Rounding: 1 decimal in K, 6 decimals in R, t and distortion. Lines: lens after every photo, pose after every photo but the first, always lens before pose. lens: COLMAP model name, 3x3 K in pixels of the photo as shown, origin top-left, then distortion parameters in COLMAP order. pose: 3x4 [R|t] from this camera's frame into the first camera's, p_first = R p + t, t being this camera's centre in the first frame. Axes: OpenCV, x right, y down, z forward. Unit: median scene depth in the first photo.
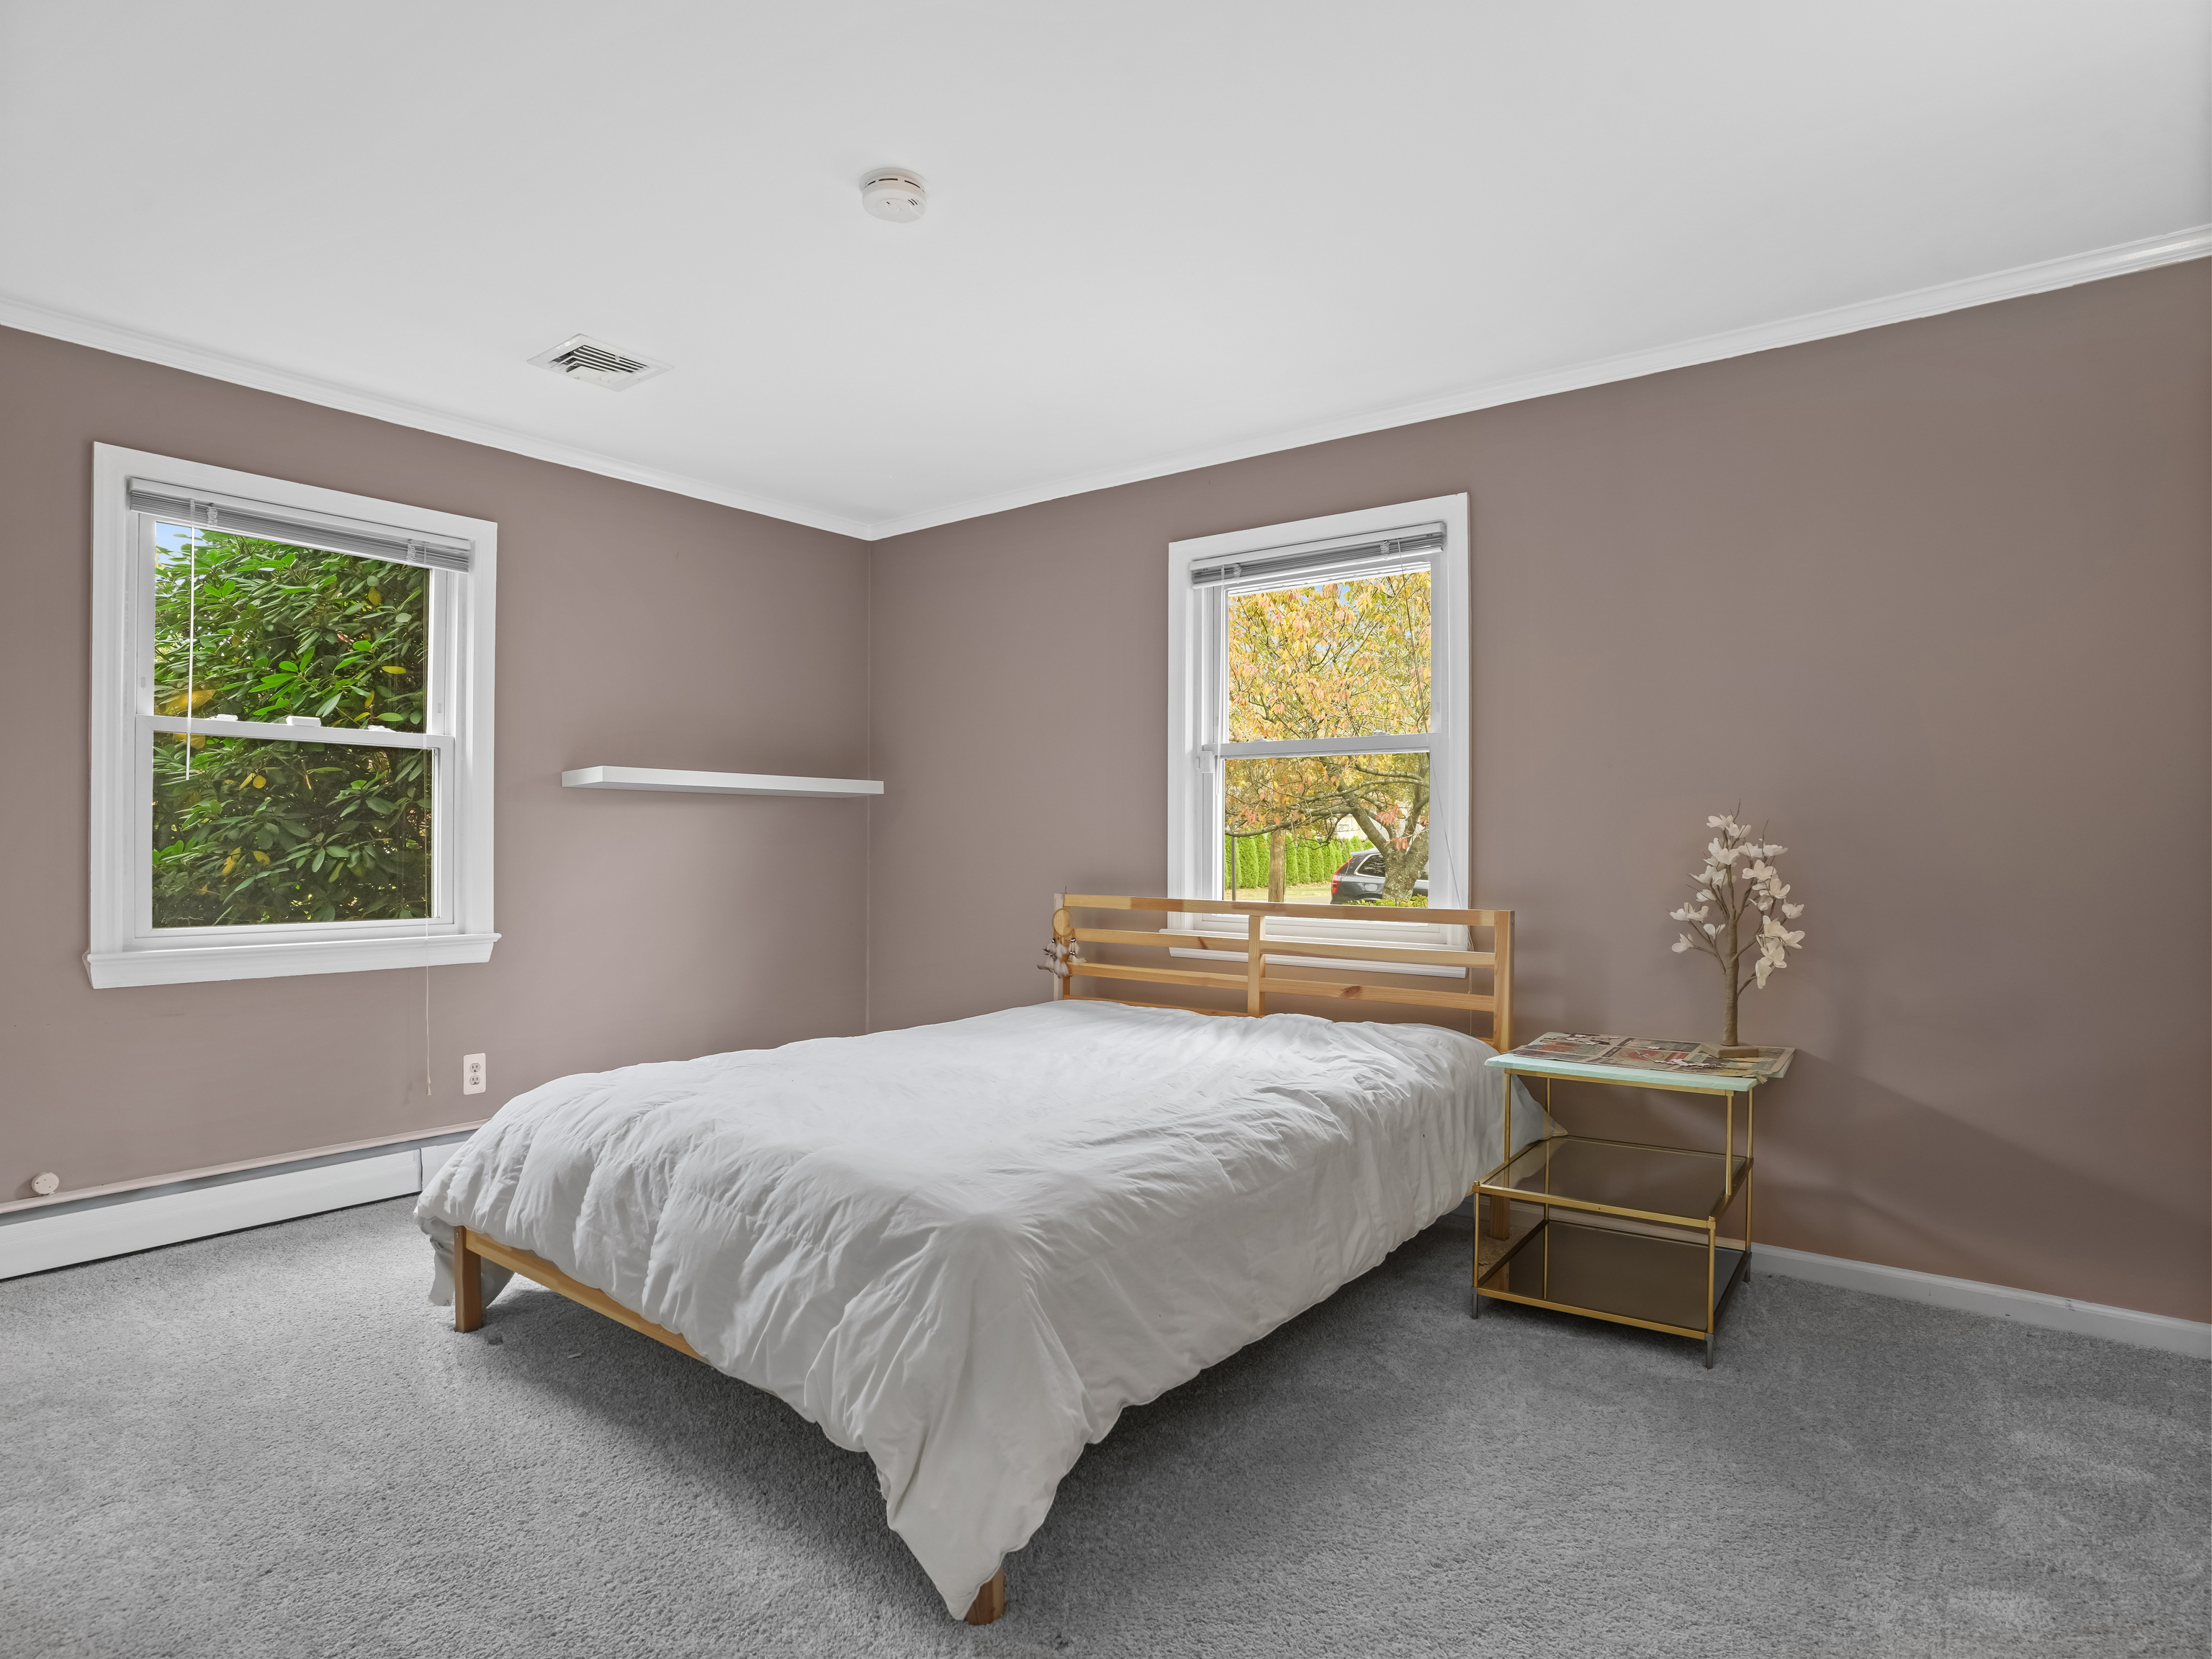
lens RADIAL K [[1217.1, 0, 1100.3], [0, 1217.1, 847.3], [0, 0, 1]] dist [-0.084202, 0.041861]
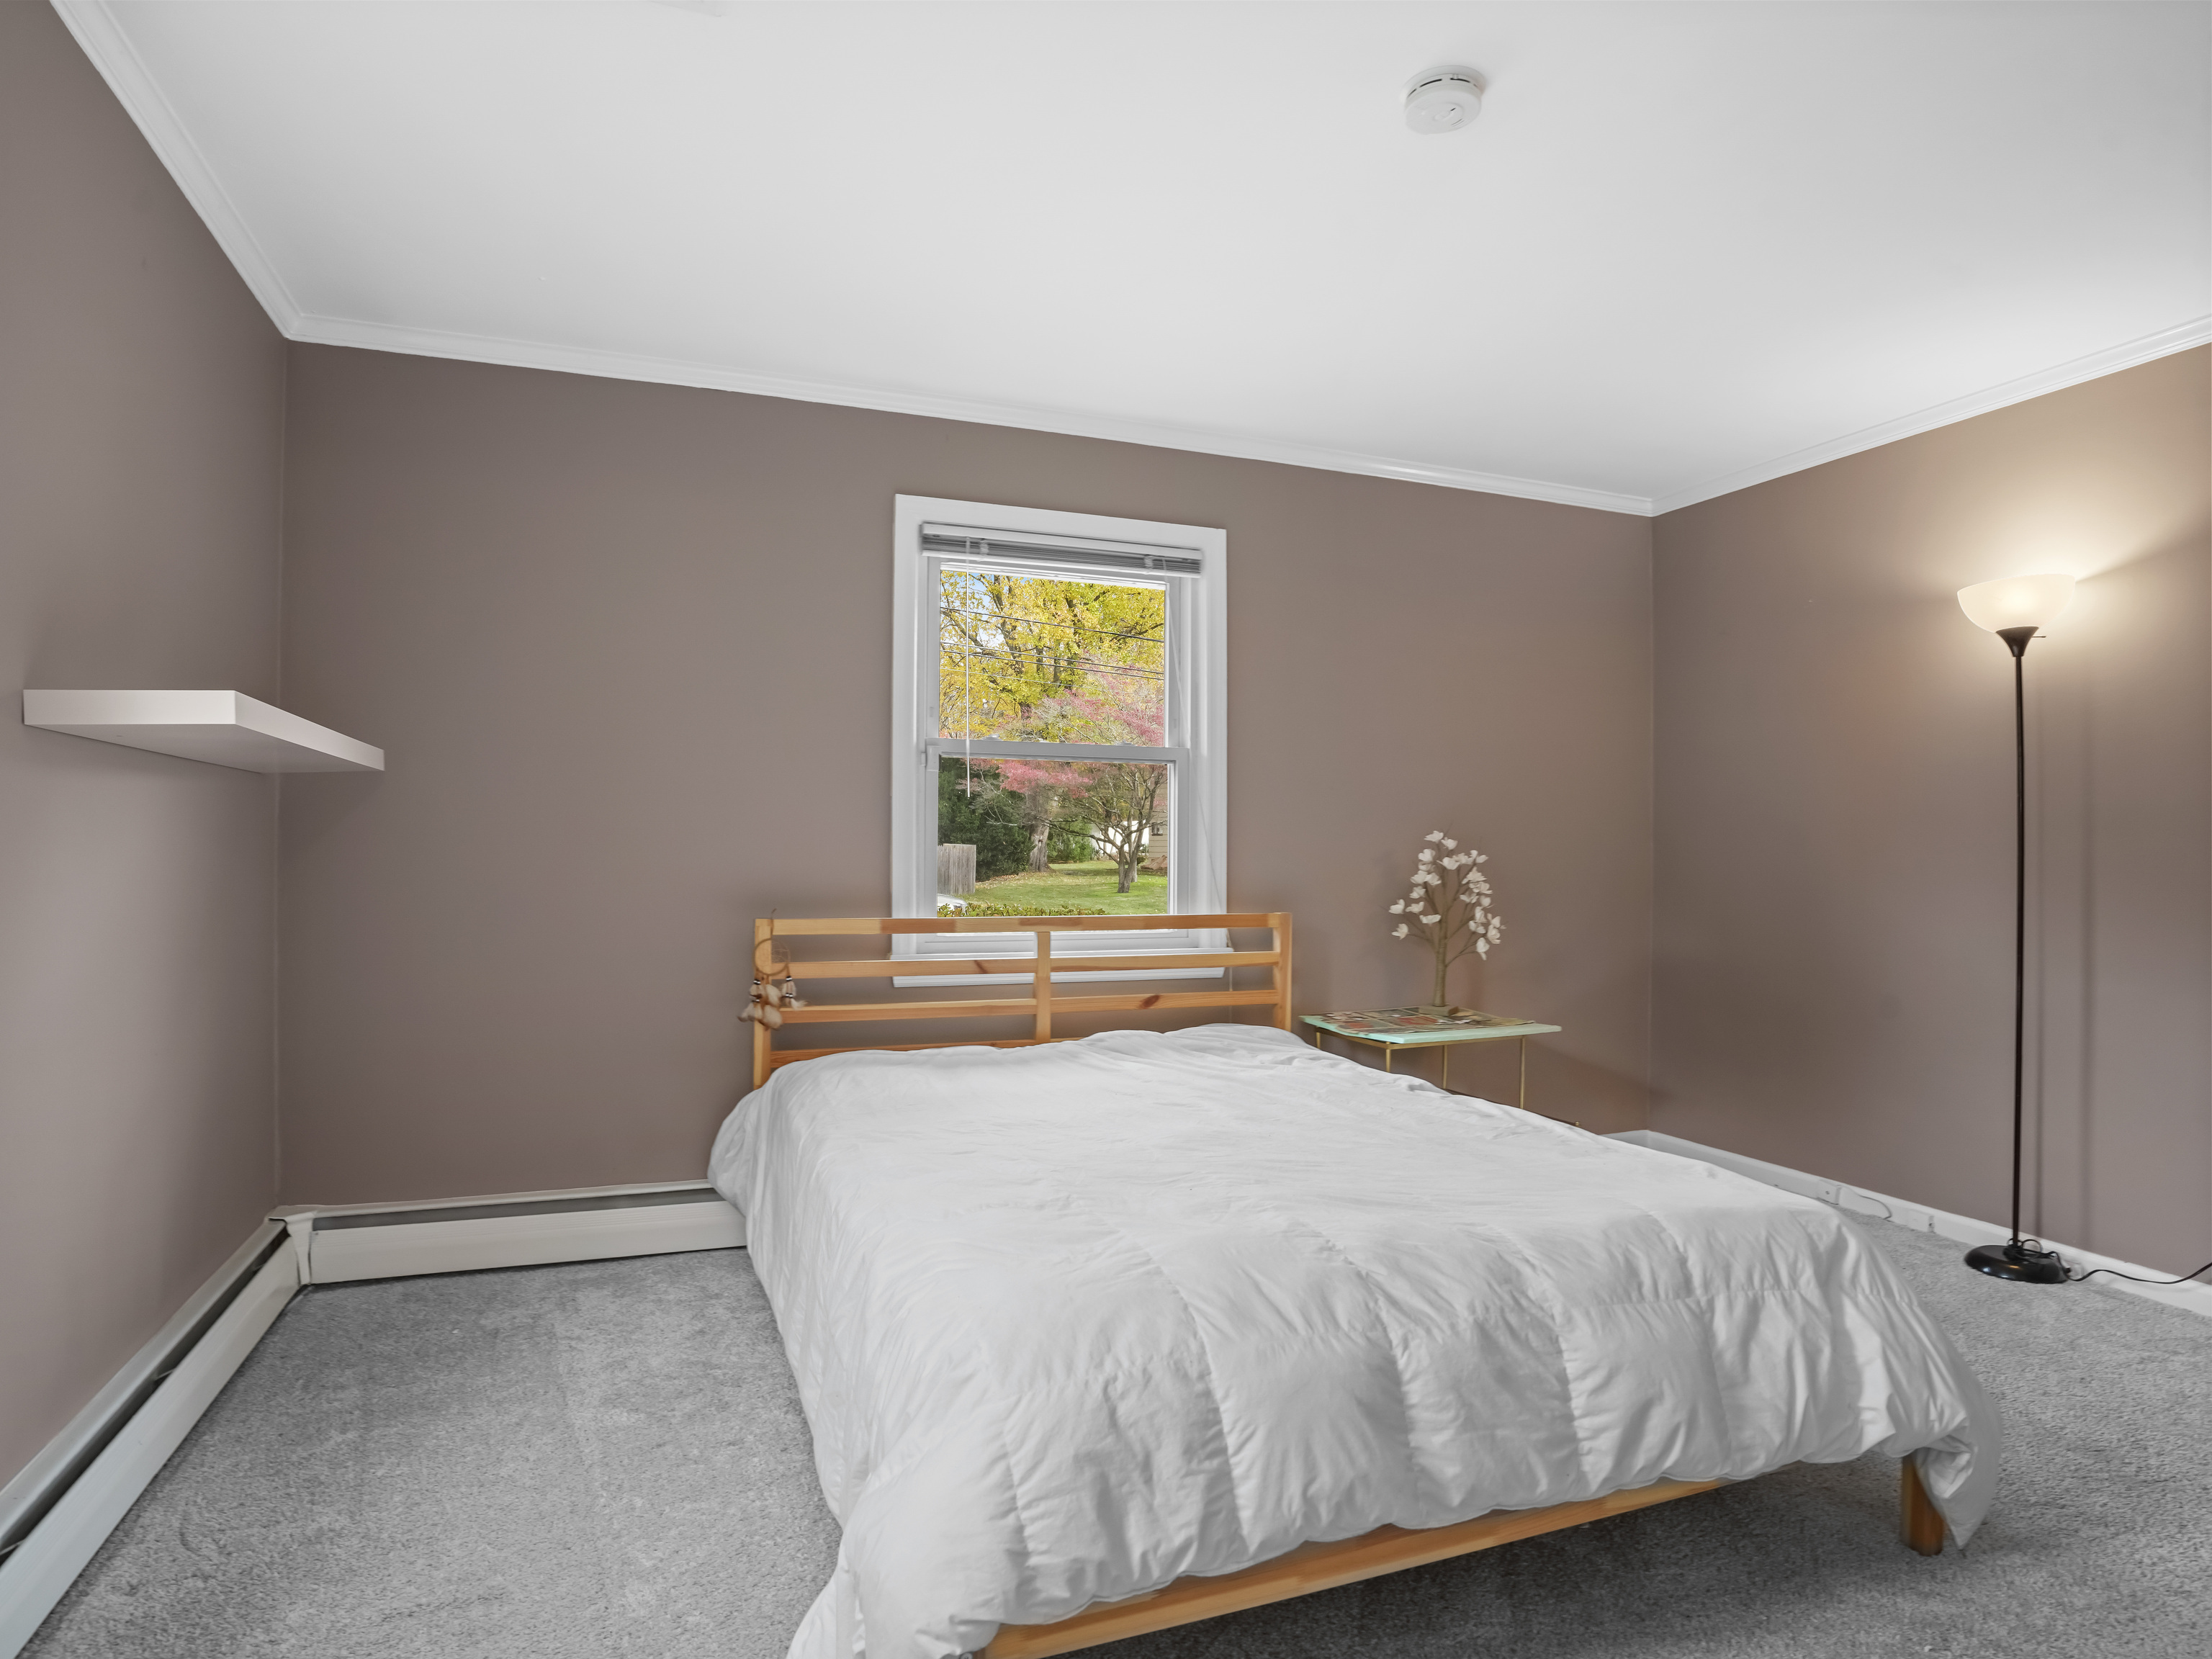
lens RADIAL K [[1247.9, 0, 1106.0], [0, 1247.9, 829.5], [0, 0, 1]] dist [-0.146035, 0.128462]
pose [[0.517969, 0.011241, 0.855325, -0.657639], [-0.001589, 0.999925, -0.012180, -0.009607], [-0.855398, 0.004950, 0.517948, 0.478307]]
